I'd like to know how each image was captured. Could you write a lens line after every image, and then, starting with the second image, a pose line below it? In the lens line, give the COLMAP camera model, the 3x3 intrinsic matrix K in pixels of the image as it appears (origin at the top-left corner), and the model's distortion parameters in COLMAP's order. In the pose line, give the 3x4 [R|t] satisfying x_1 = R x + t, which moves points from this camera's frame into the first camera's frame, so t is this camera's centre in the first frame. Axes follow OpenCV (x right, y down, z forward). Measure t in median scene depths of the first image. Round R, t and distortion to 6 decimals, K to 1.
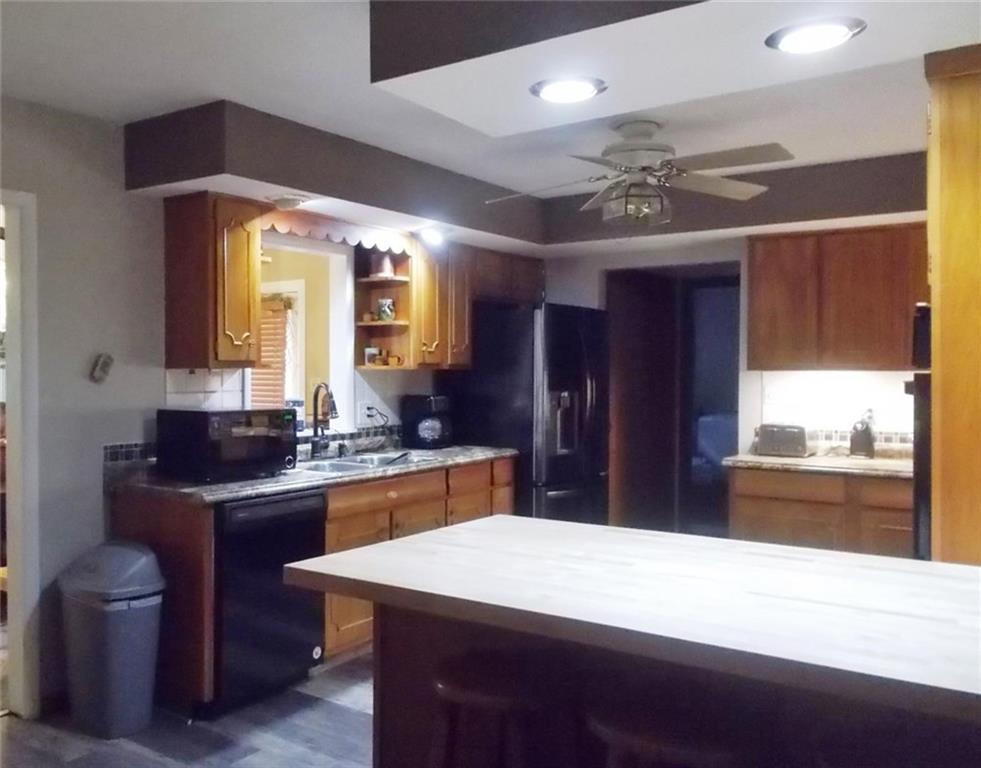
lens RADIAL K [[926.7, 0, 490.5], [0, 926.7, 384.0], [0, 0, 1]] dist [-0.004825, -0.002866]
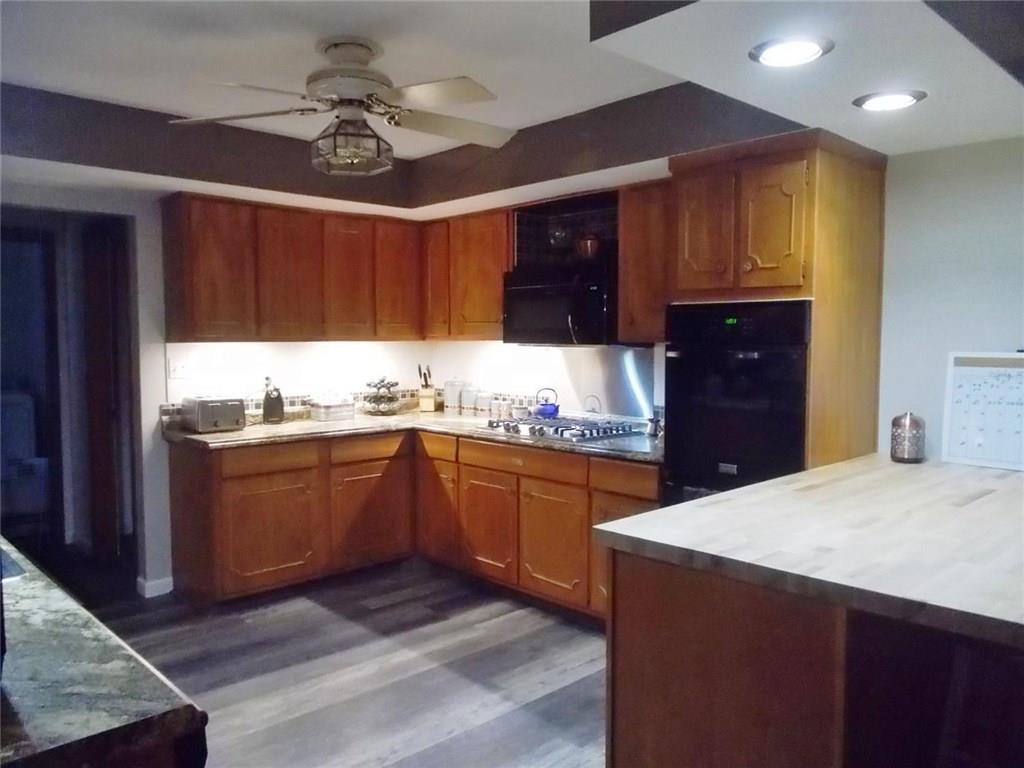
lens RADIAL K [[775.1, 0, 511.8], [0, 775.1, 389.0], [0, 0, 1]] dist [0.004605, 0.000820]
pose [[0.226760, -0.067301, 0.971623, -0.404196], [0.013836, 0.997732, 0.065880, -0.014396], [-0.973852, -0.001496, 0.227177, 0.535969]]
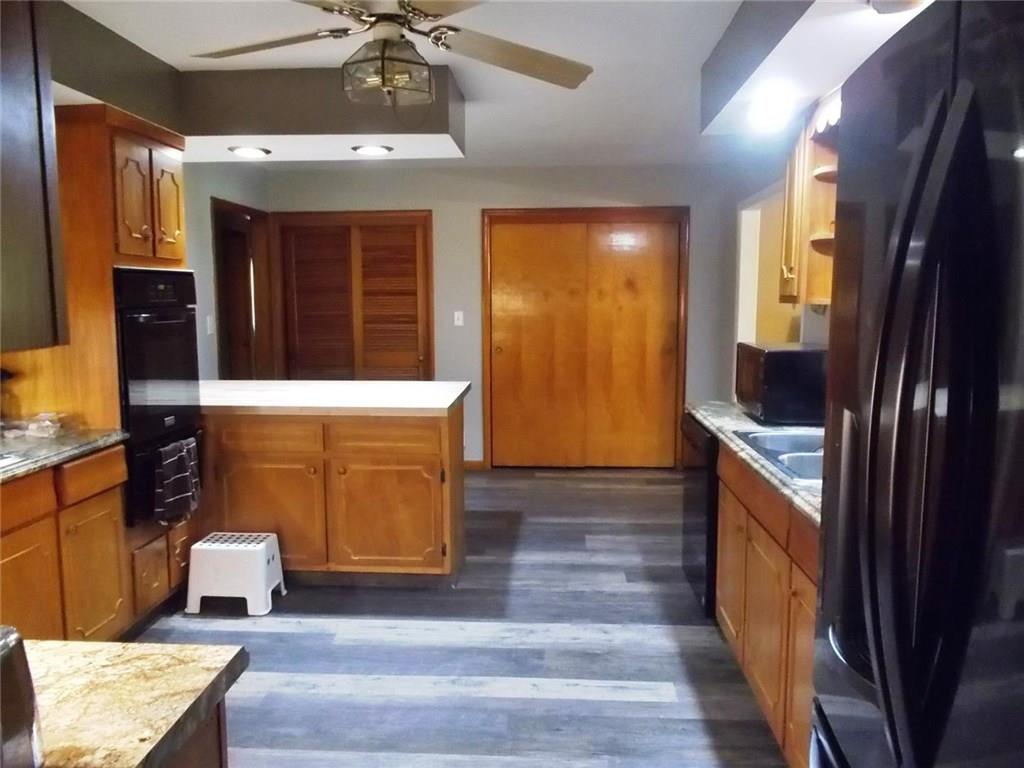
lens RADIAL K [[775.1, 0, 511.8], [0, 775.1, 389.0], [0, 0, 1]] dist [0.004605, 0.000820]
pose [[-0.862574, 0.059082, -0.502469, 0.287003], [-0.005341, 0.992039, 0.125816, -0.023350], [0.505903, 0.111209, -0.855392, 1.214487]]
